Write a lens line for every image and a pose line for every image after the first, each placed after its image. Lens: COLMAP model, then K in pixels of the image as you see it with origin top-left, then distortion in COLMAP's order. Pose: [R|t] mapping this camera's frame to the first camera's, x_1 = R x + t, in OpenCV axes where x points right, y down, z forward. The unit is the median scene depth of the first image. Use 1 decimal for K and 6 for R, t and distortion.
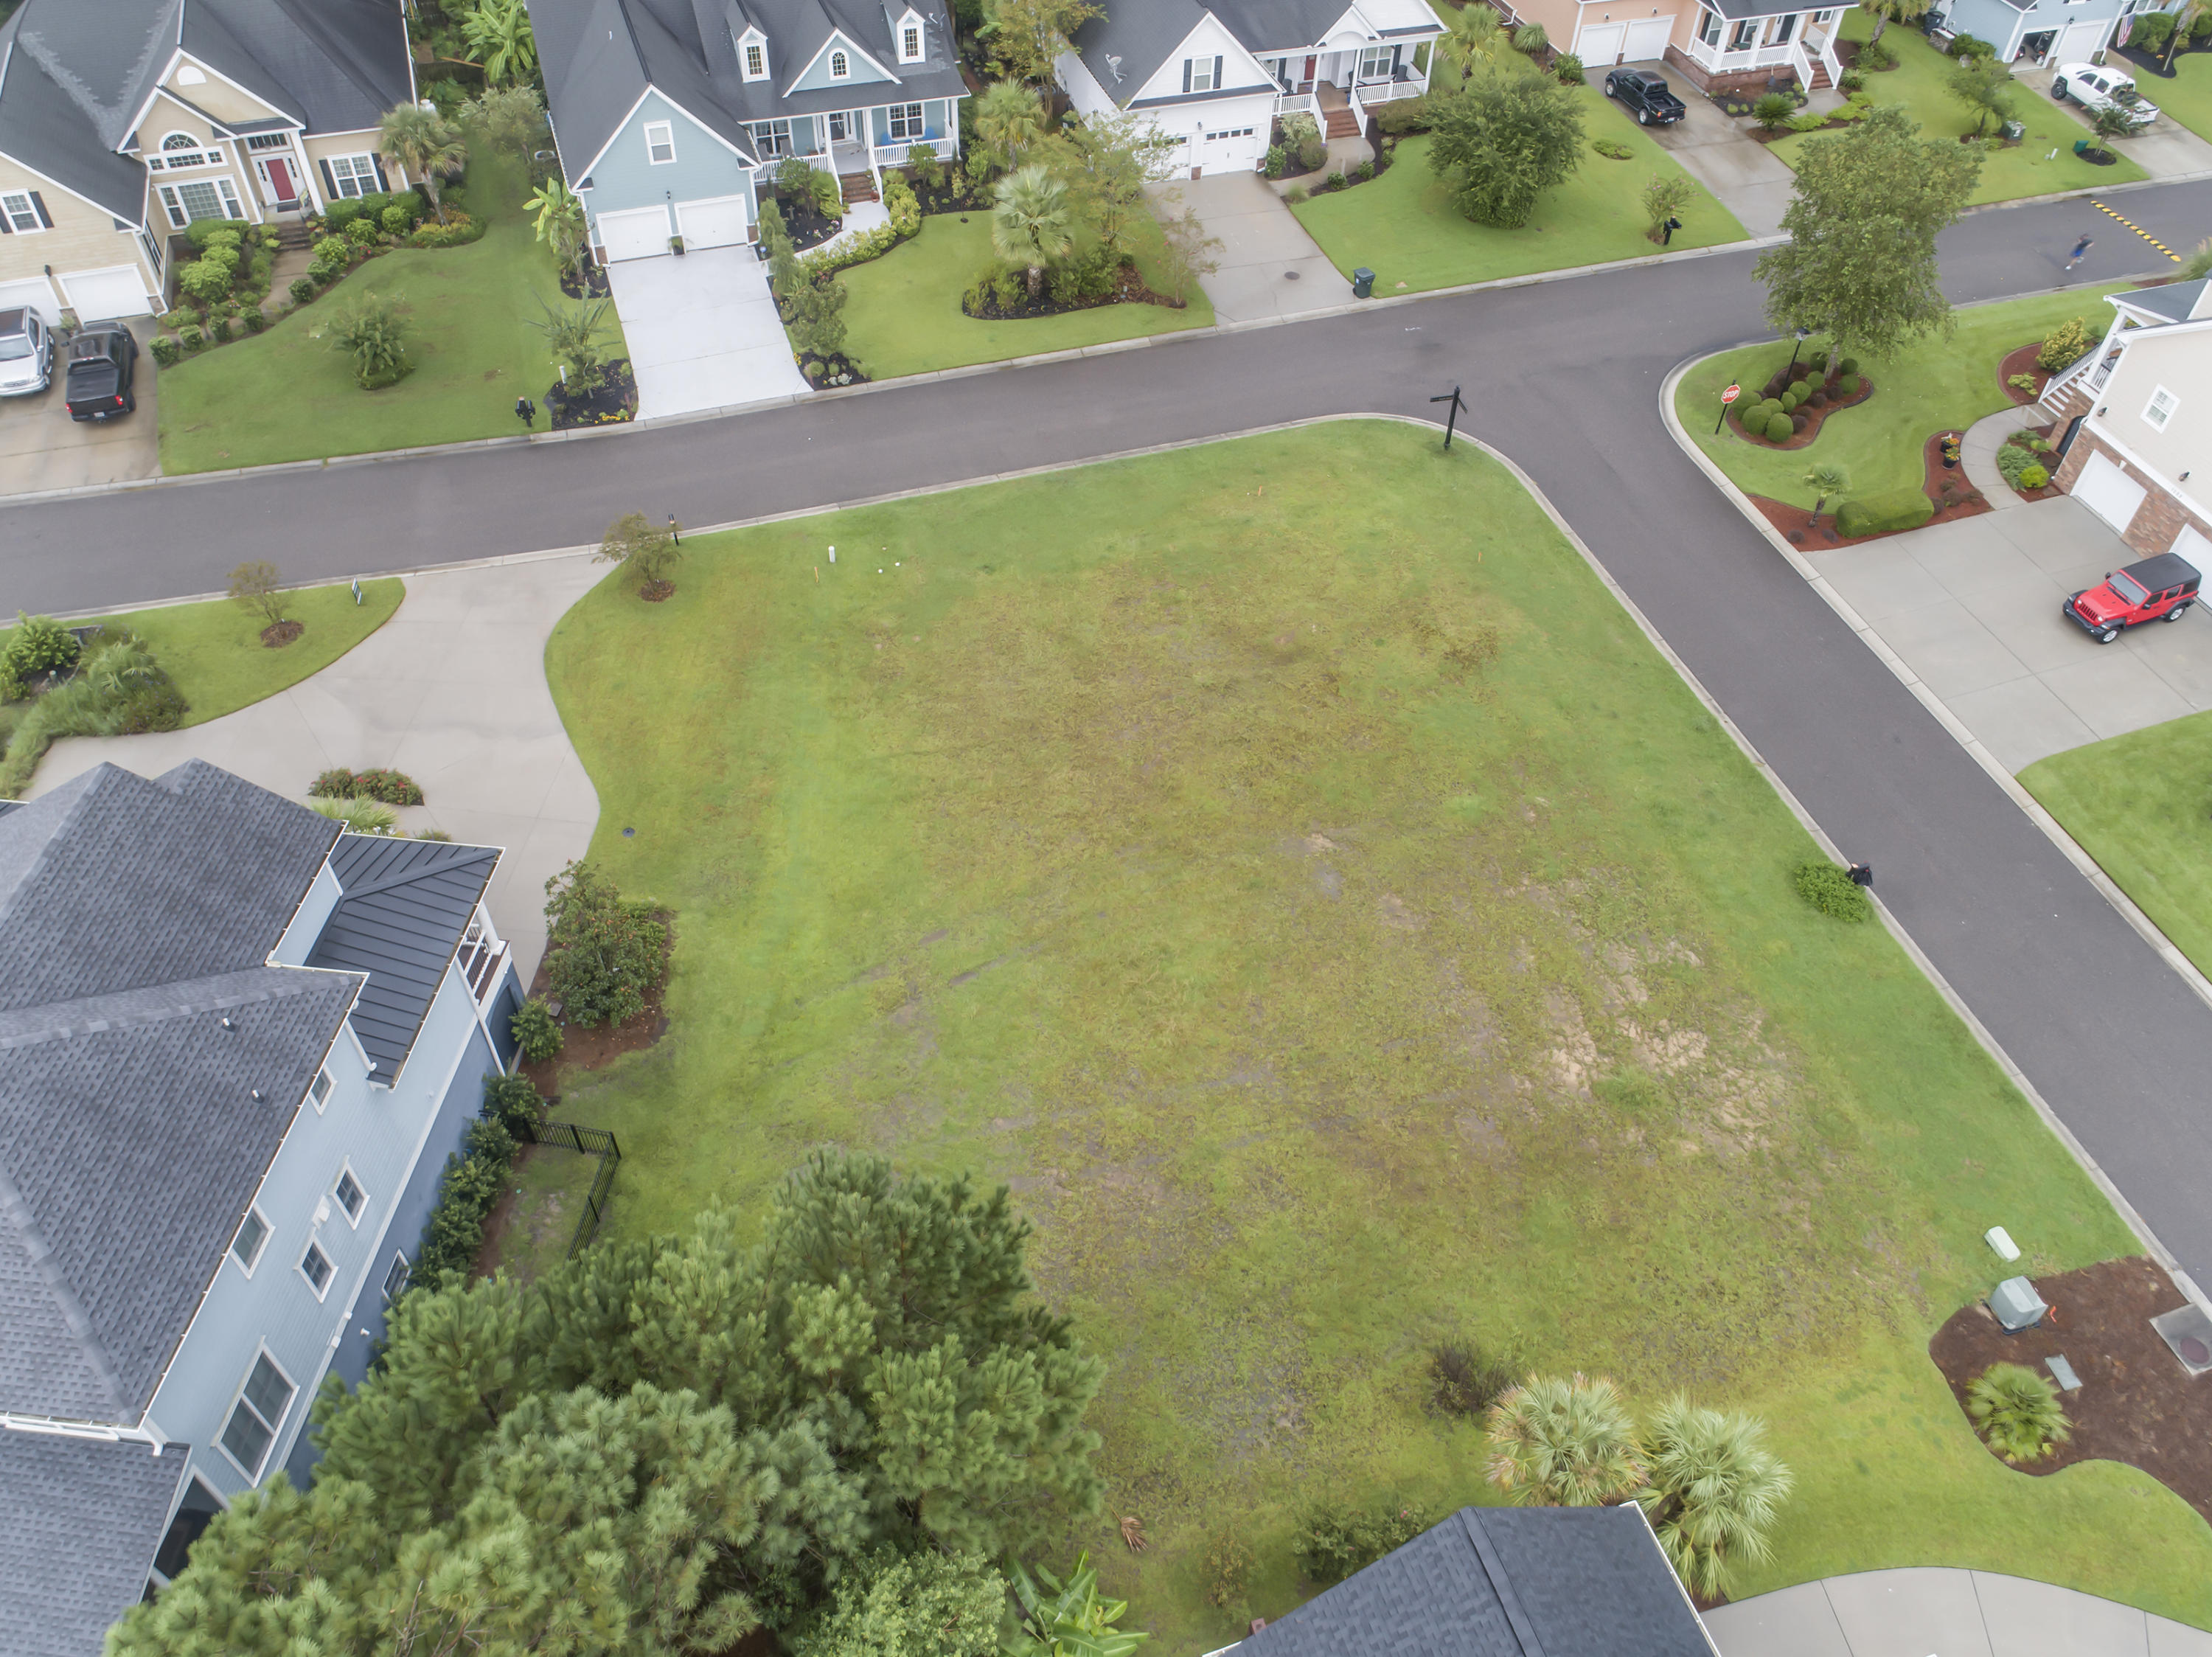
lens RADIAL K [[1672.7, 0, 1109.5], [0, 1672.7, 839.7], [0, 0, 1]] dist [-0.022881, 0.009925]
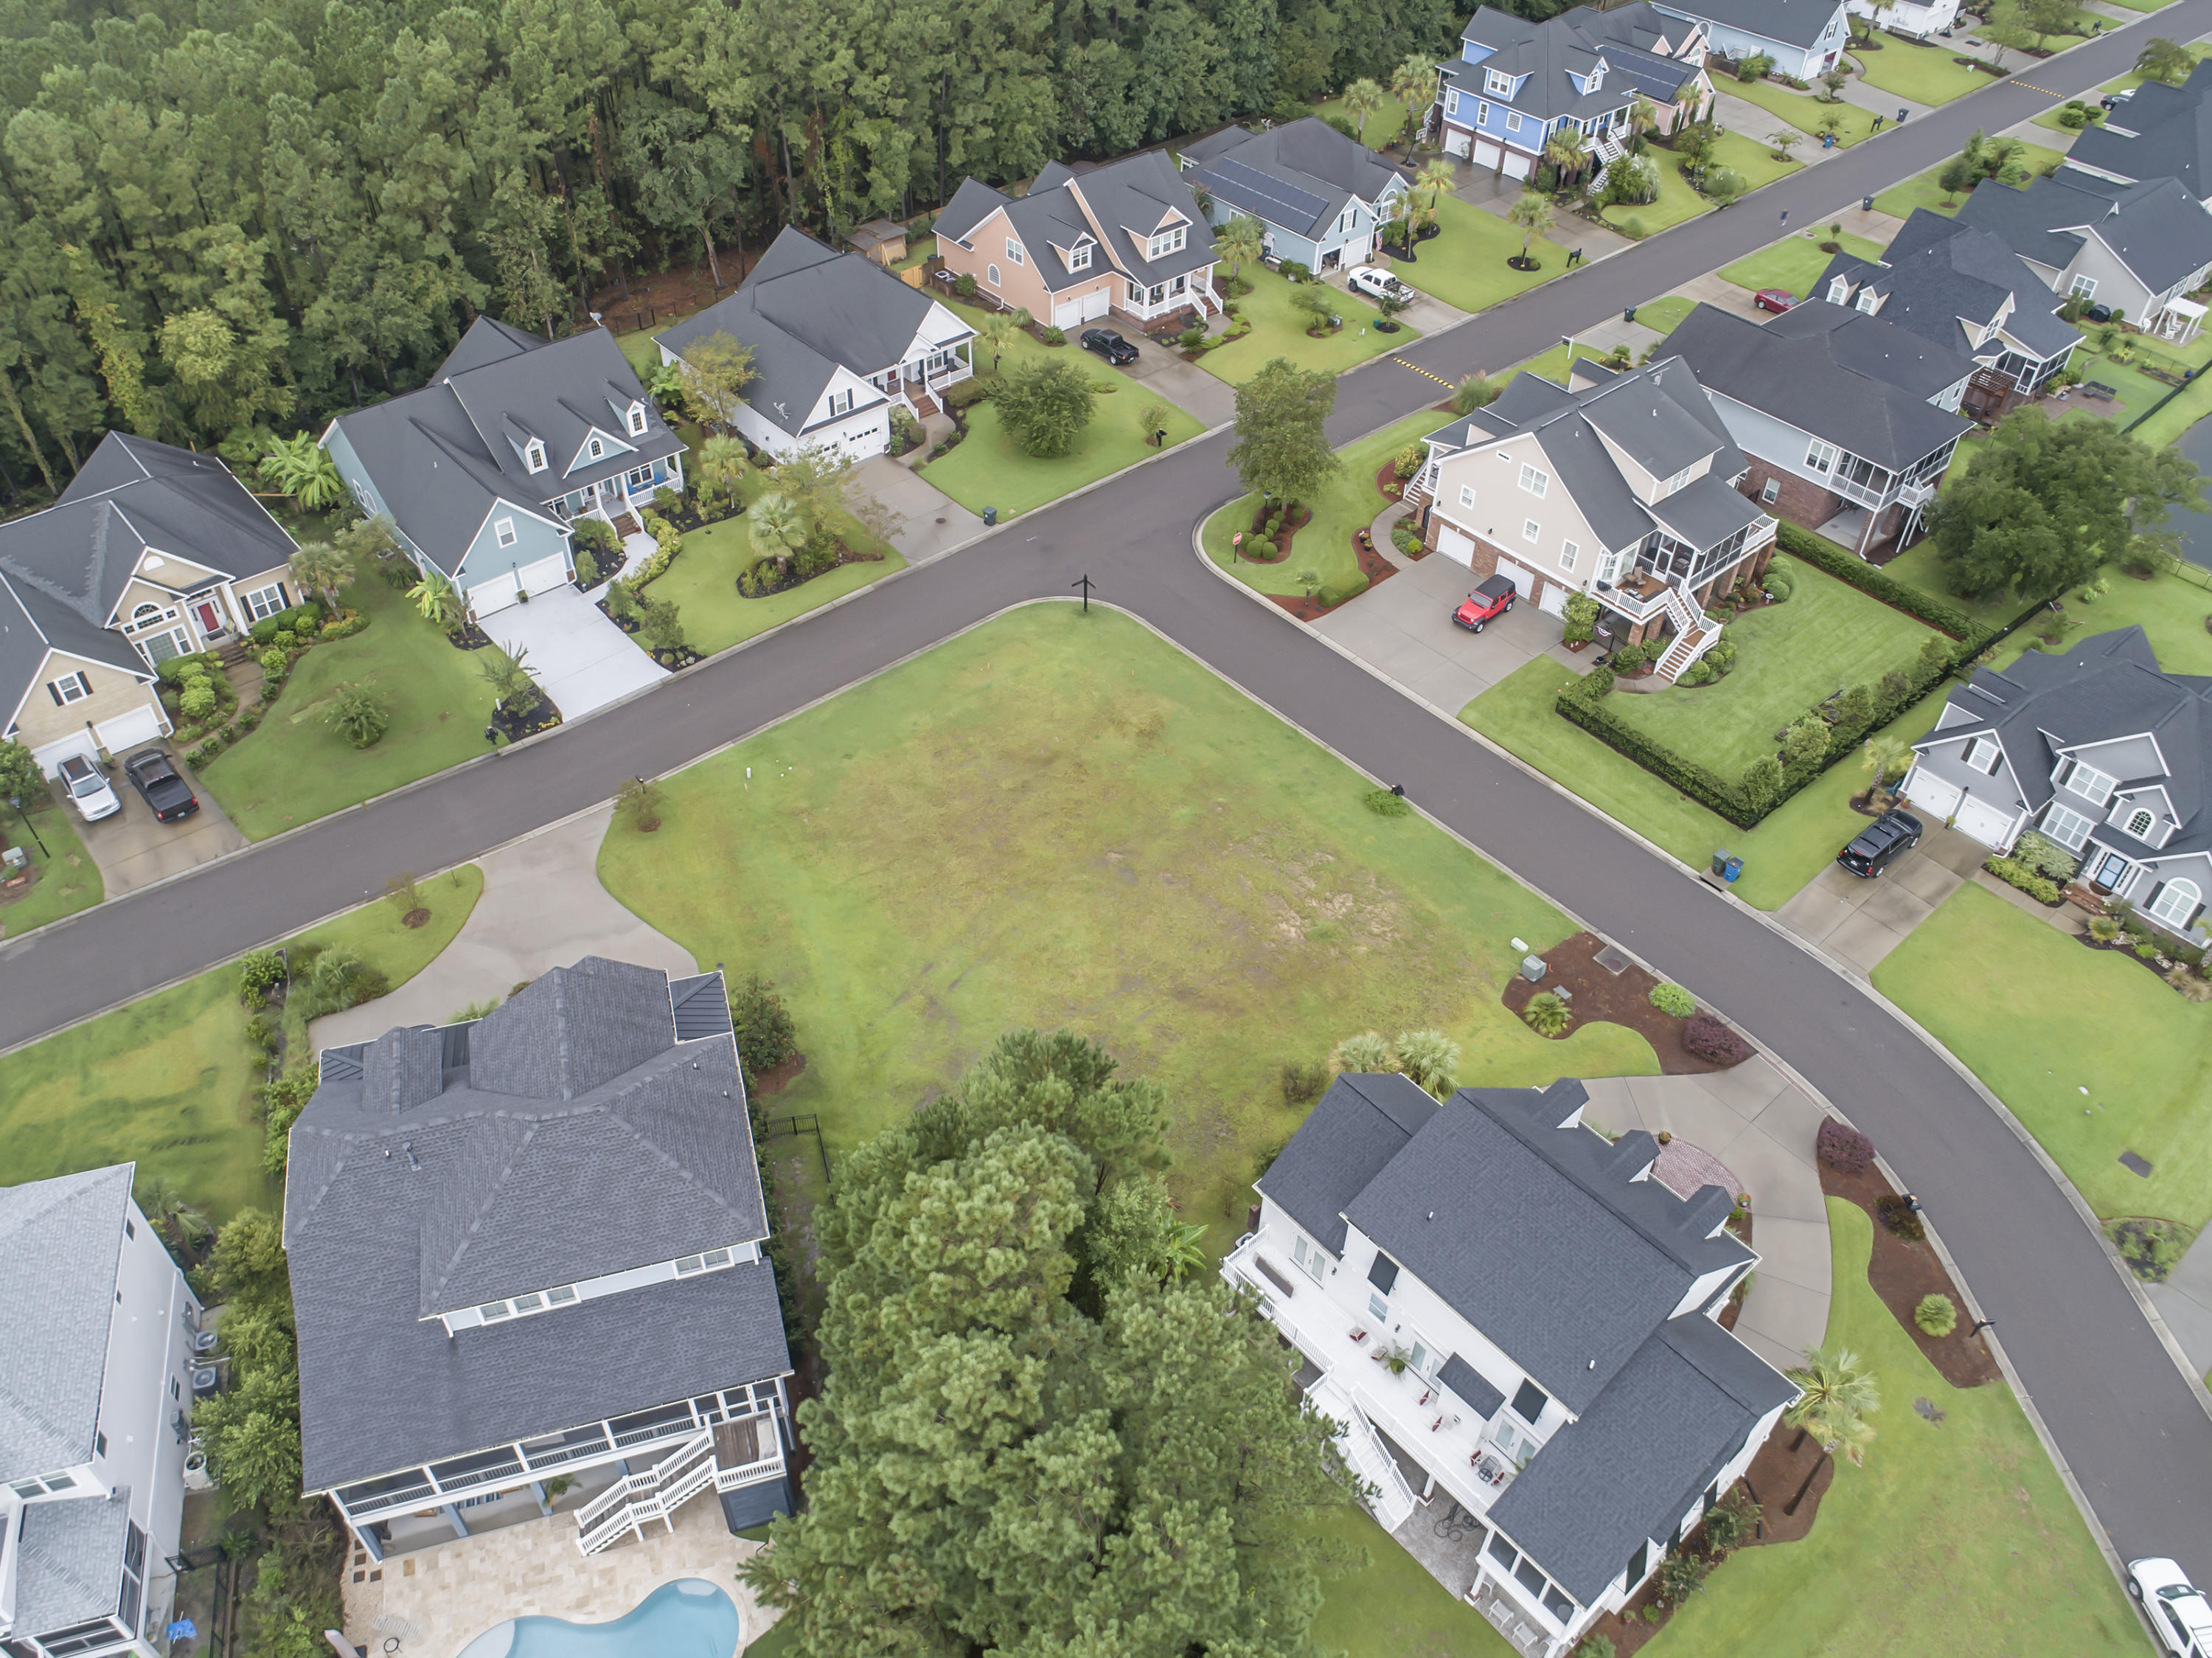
lens RADIAL K [[1690.1, 0, 1106.0], [0, 1690.1, 829.0], [0, 0, 1]] dist [-0.024468, 0.011132]
pose [[0.923076, -0.268124, 0.275755, -0.265648], [0.288278, 0.956923, -0.034554, 0.024246], [-0.254611, 0.111390, 0.960607, -0.502247]]
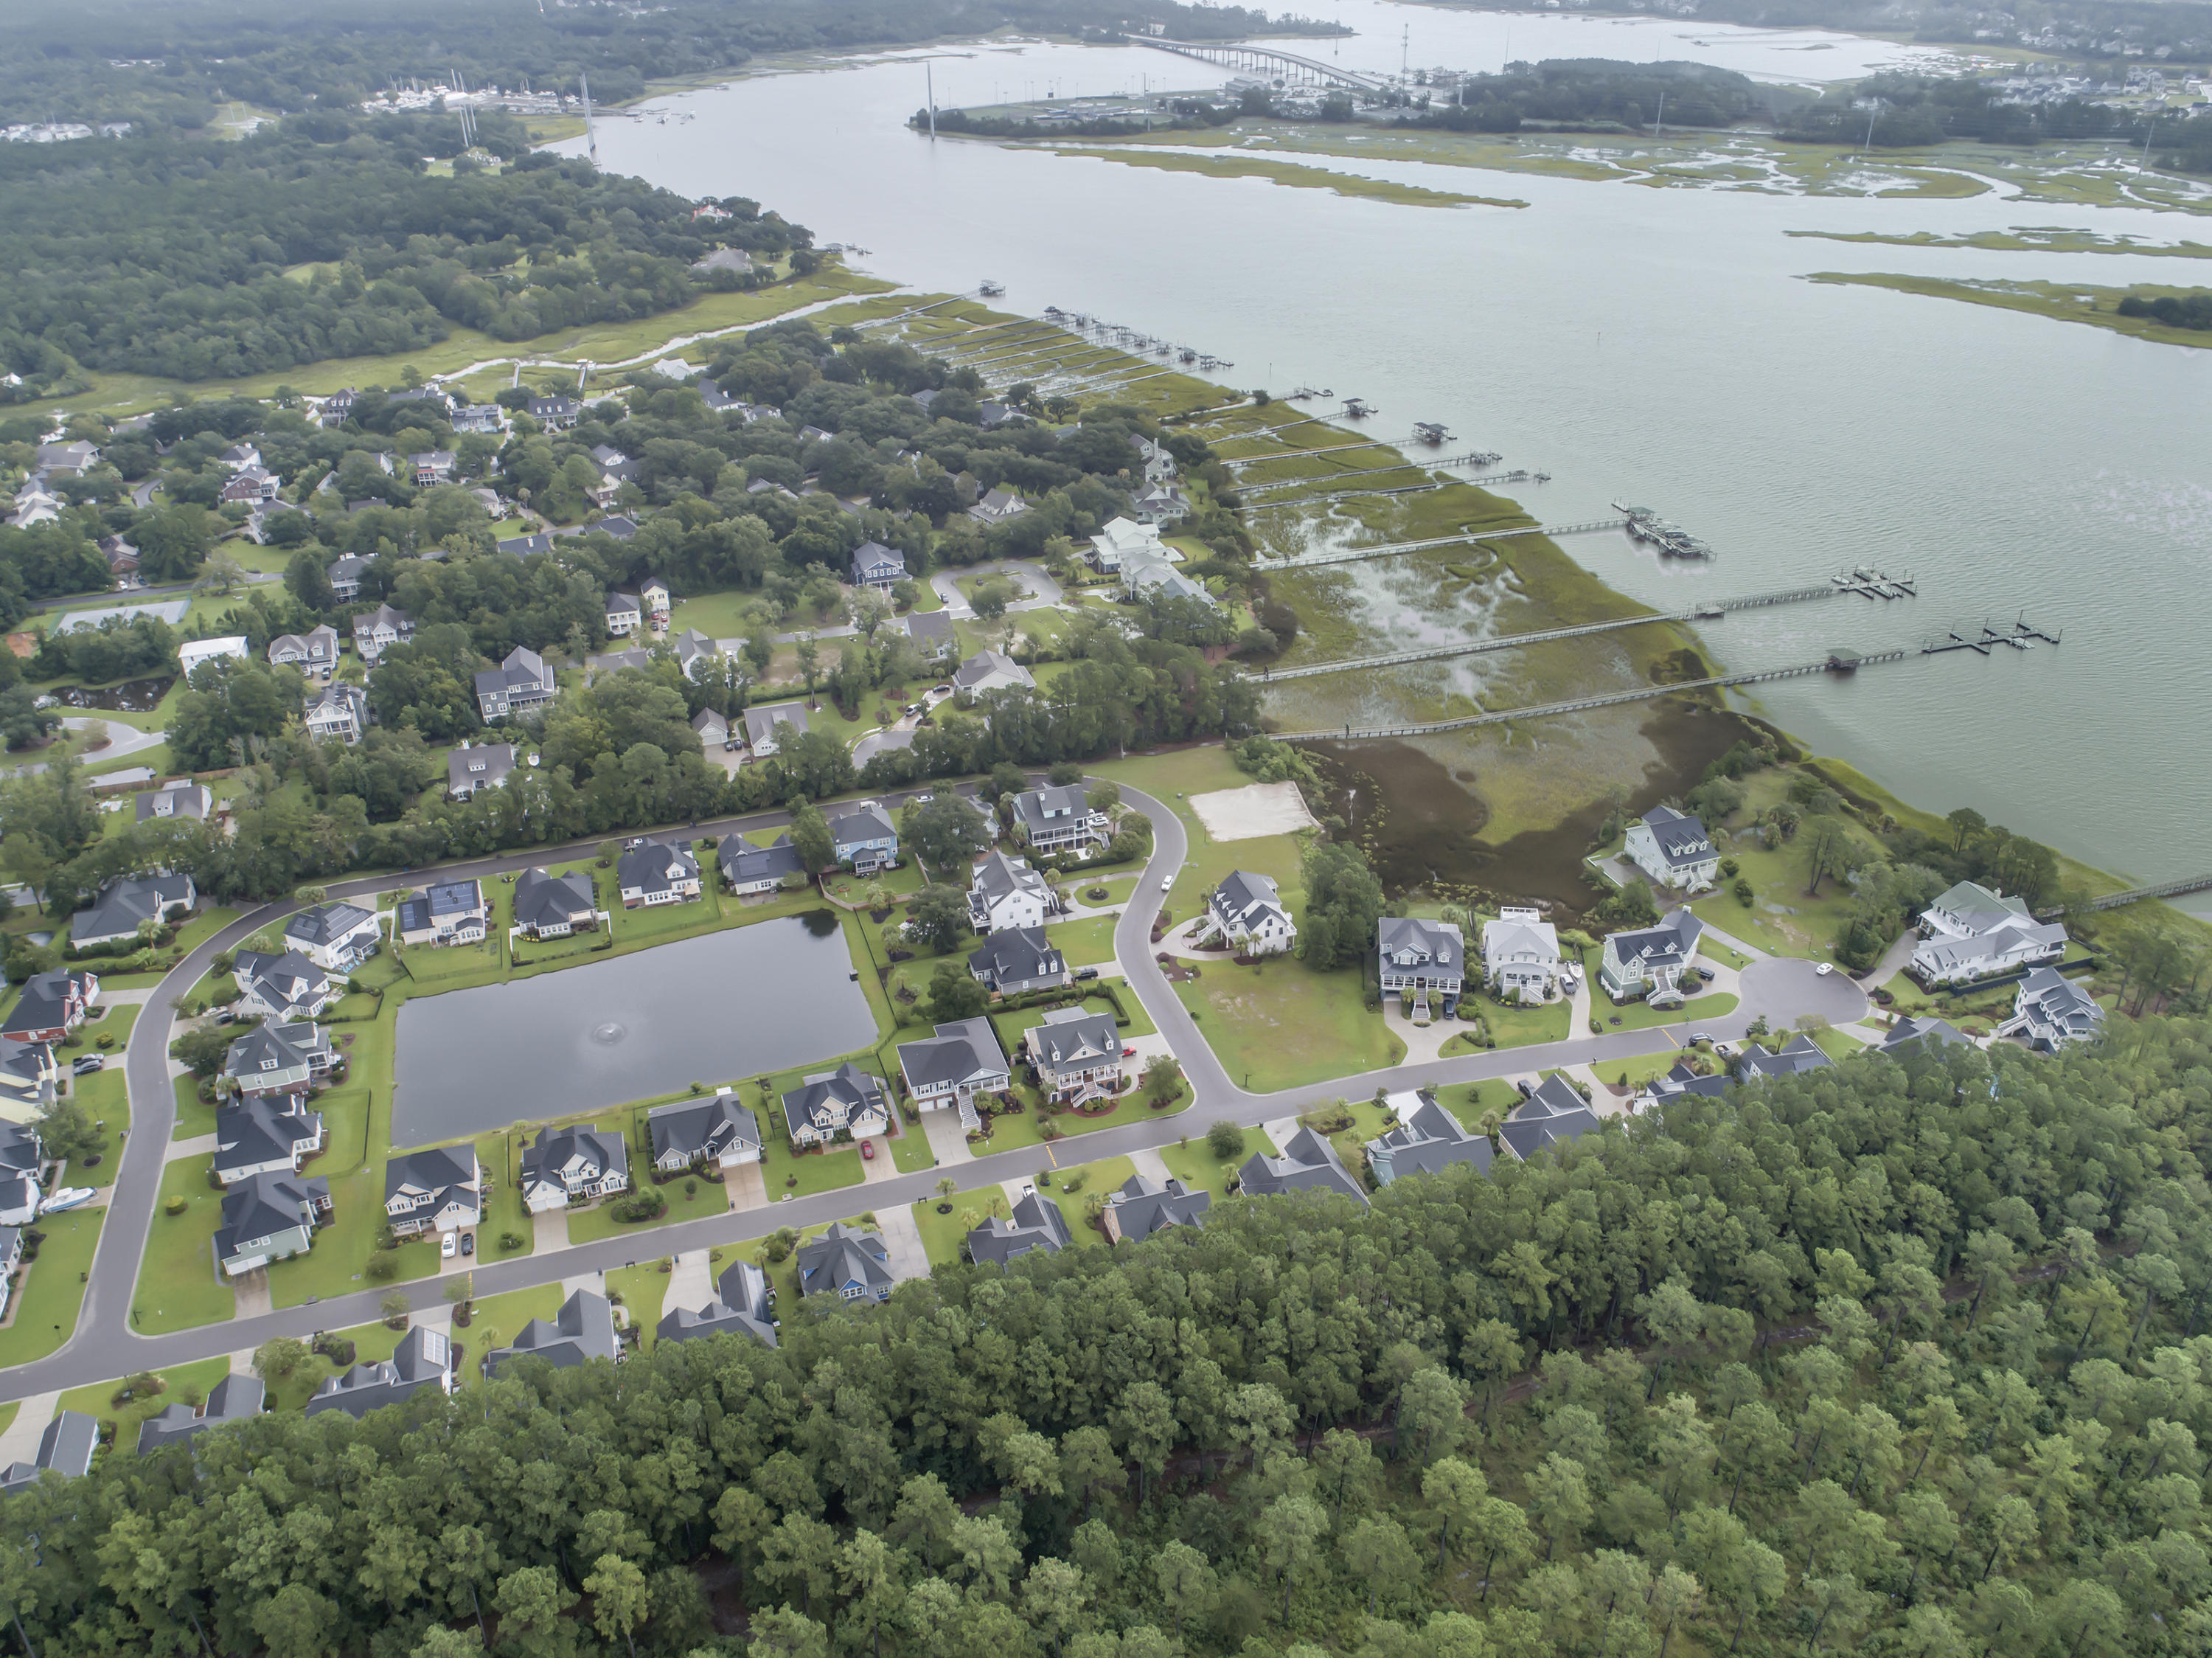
lens RADIAL K [[1690.1, 0, 1106.0], [0, 1690.1, 829.0], [0, 0, 1]] dist [-0.024468, 0.011132]
pose [[-0.999773, -0.021234, 0.001778, 0.582212], [-0.002819, 0.214510, 0.976718, -4.903107], [-0.021121, 0.976491, -0.214521, 1.262473]]
